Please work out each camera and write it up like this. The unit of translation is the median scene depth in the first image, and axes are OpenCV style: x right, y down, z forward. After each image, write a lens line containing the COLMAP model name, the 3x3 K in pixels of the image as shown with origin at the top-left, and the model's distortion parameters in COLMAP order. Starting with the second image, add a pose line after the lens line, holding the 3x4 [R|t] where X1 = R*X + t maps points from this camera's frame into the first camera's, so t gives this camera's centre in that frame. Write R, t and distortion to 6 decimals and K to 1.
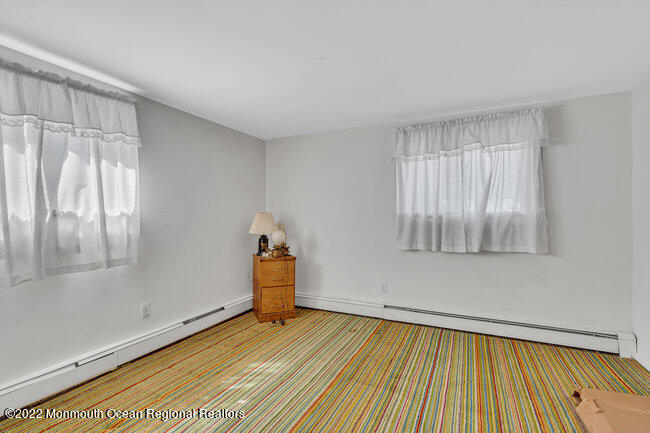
lens RADIAL K [[292.8, 0, 329.2], [0, 292.8, 216.0], [0, 0, 1]] dist [0.002565, 0.000309]
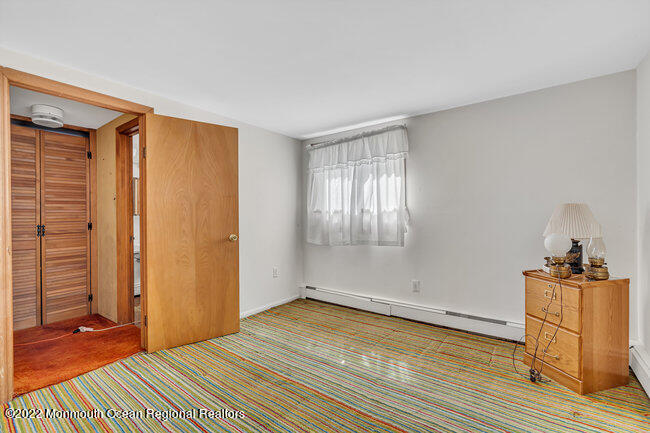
lens RADIAL K [[292.8, 0, 328.9], [0, 292.8, 216.7], [0, 0, 1]] dist [0.002565, 0.000309]
pose [[-0.171633, 0.009716, -0.985113, 0.759058], [0.009624, 0.999920, 0.008185, 0.012251], [0.985114, -0.008076, -0.171713, 0.959923]]
